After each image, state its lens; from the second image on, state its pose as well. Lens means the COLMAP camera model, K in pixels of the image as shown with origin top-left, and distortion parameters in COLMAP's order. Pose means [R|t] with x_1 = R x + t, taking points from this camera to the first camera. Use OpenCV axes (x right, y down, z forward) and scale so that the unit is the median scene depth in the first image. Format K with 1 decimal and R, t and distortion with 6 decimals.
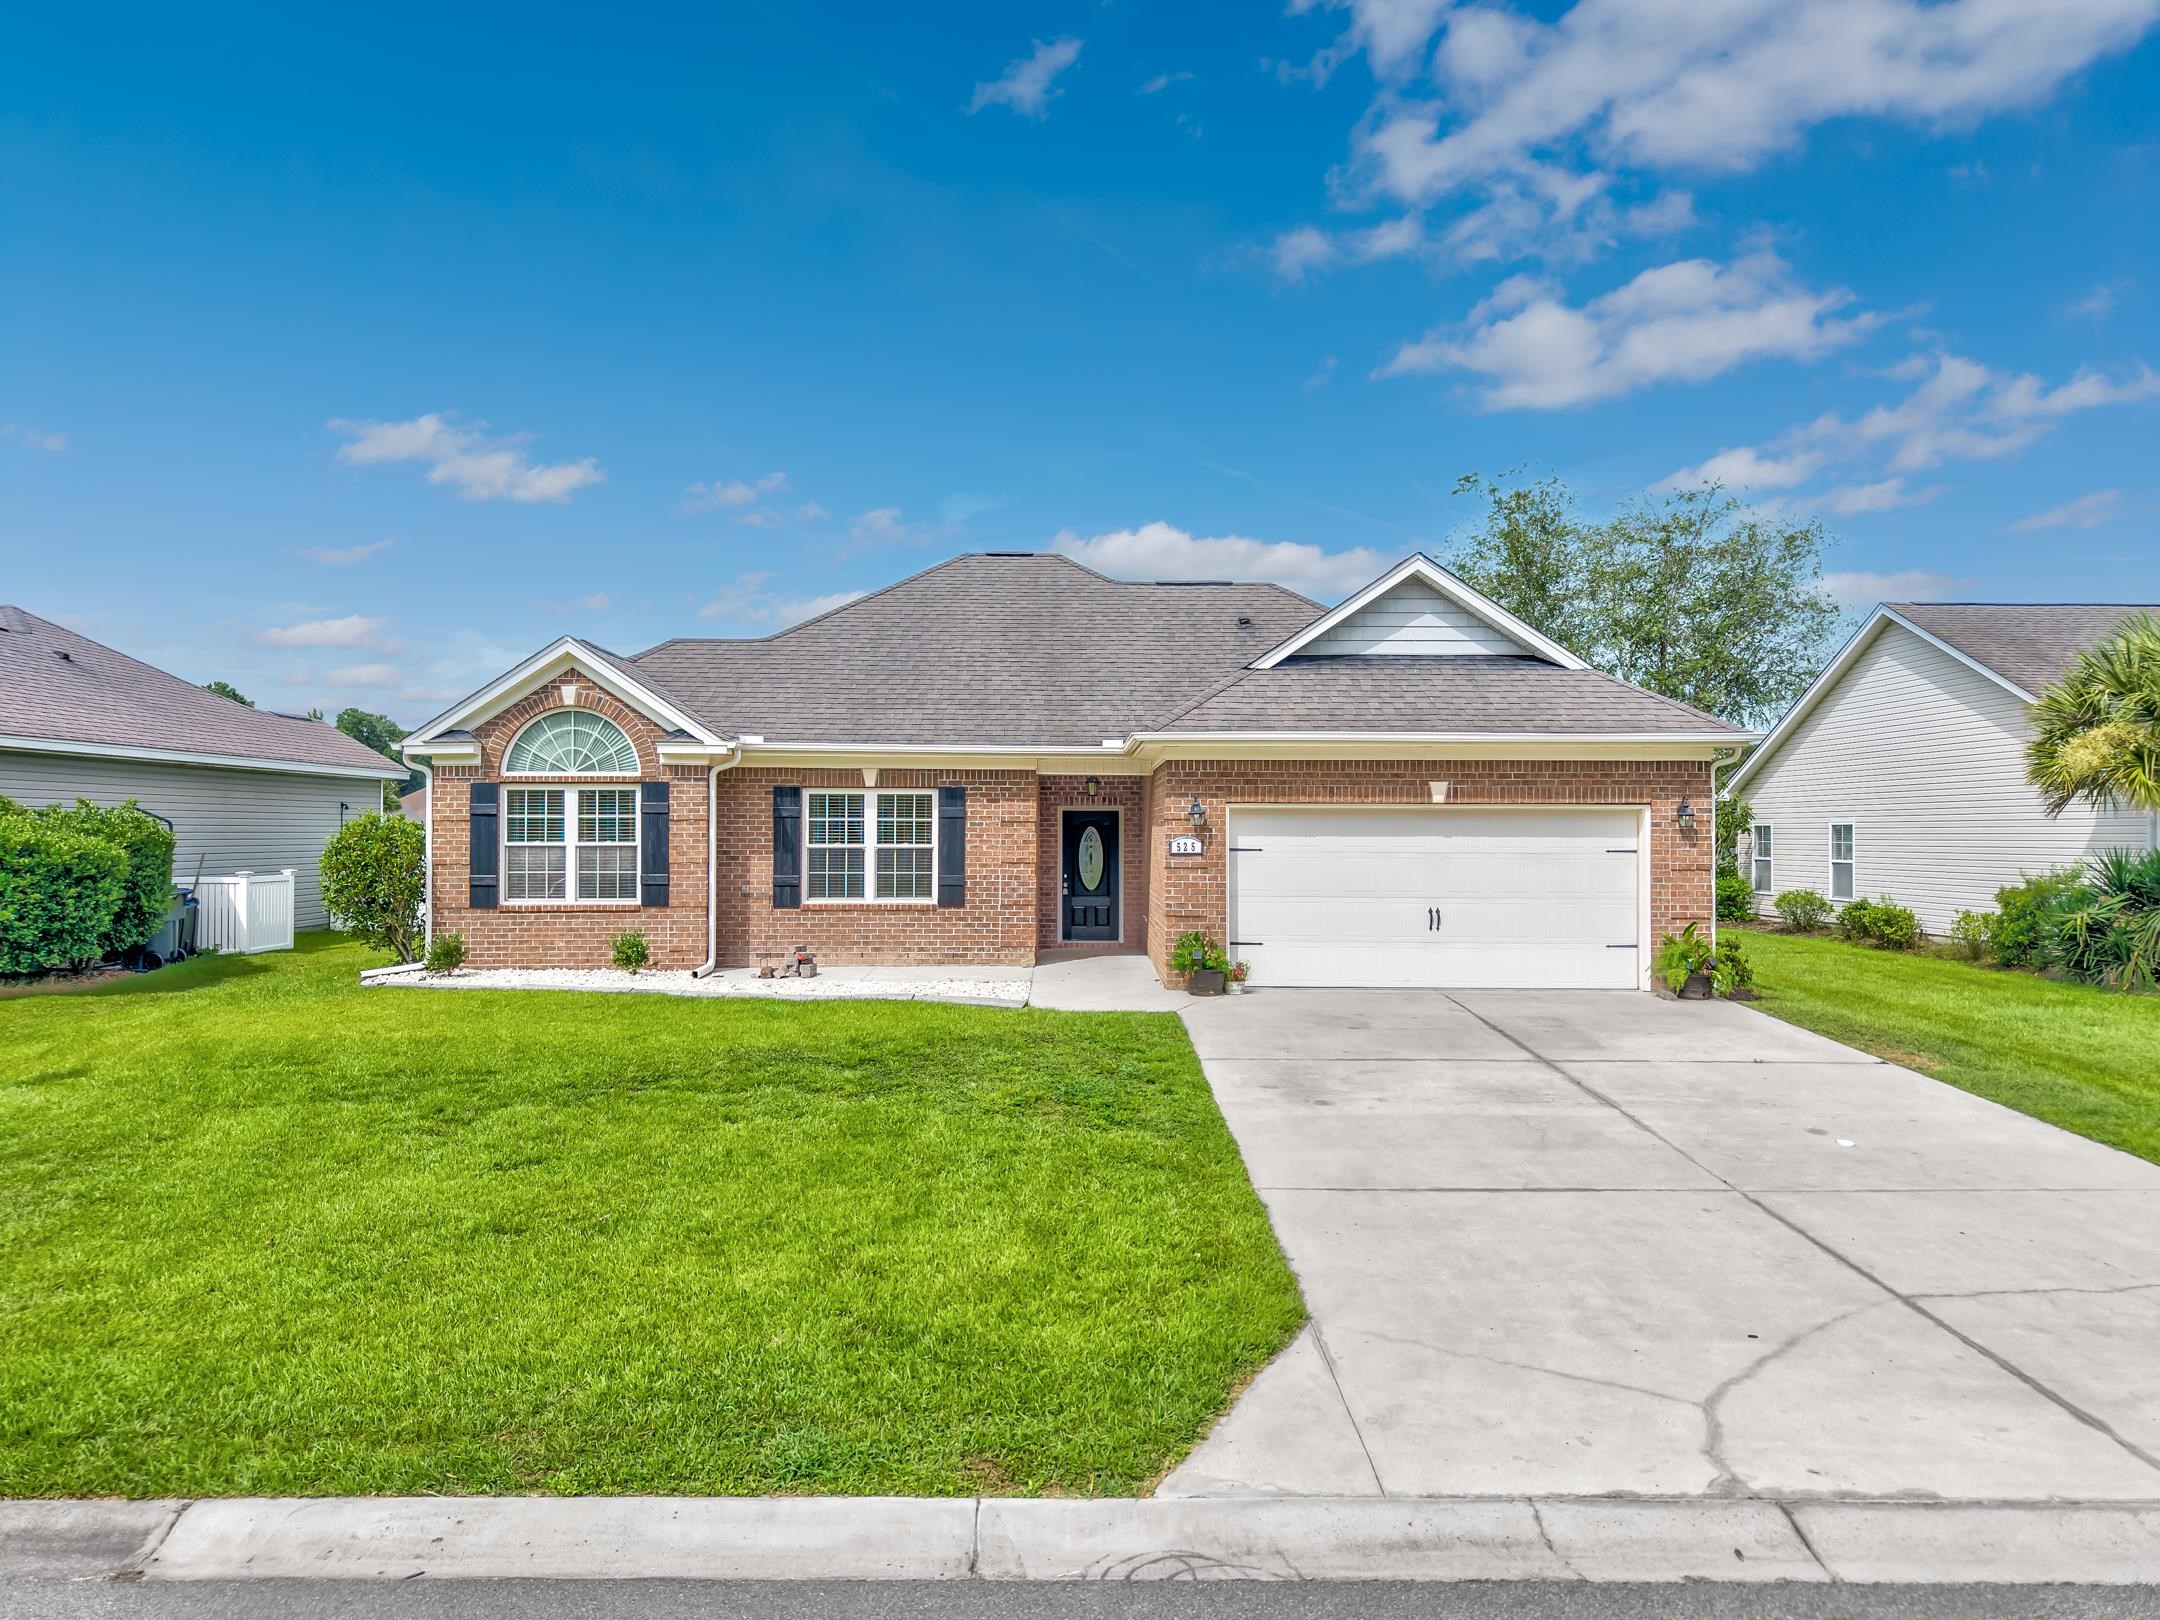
lens RADIAL K [[1485.9, 0, 1071.7], [0, 1485.9, 783.2], [0, 0, 1]] dist [0.001559, 0.003955]
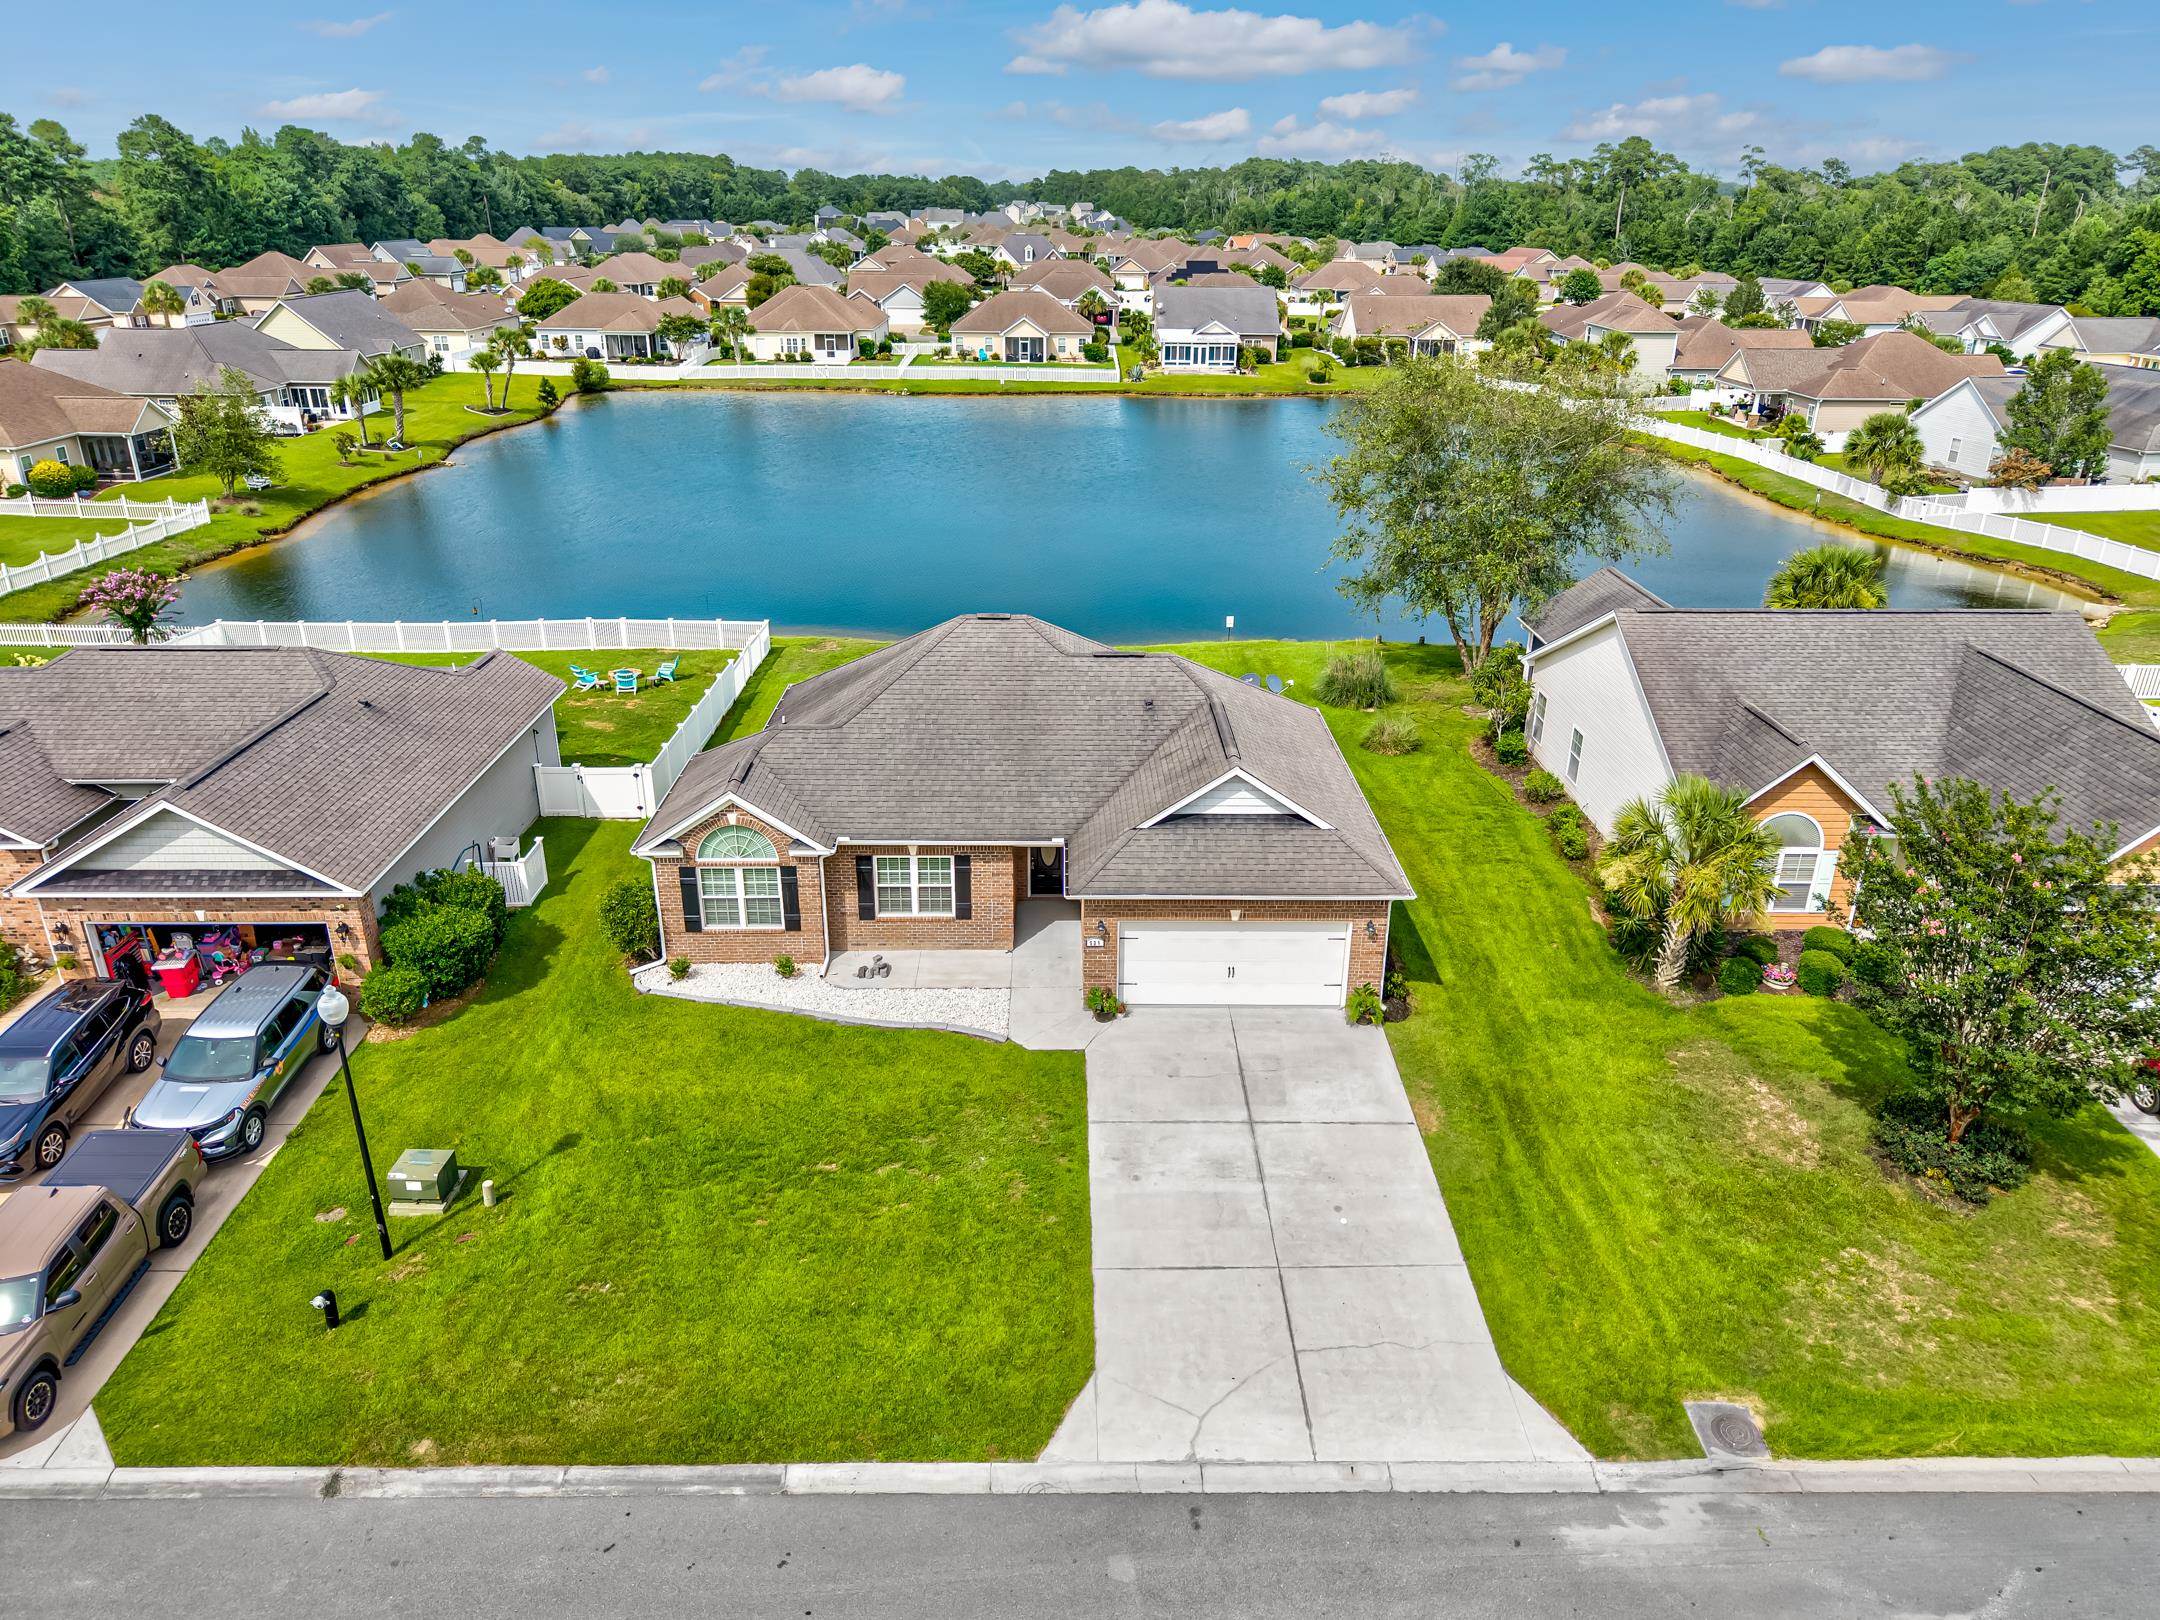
lens RADIAL K [[1485.9, 0, 1071.7], [0, 1485.9, 783.2], [0, 0, 1]] dist [0.001559, 0.003955]
pose [[0.999968, 0.003930, 0.006926, 0.031742], [-0.006321, 0.920691, 0.390241, -0.752413], [-0.004843, -0.390272, 0.920687, -0.527211]]
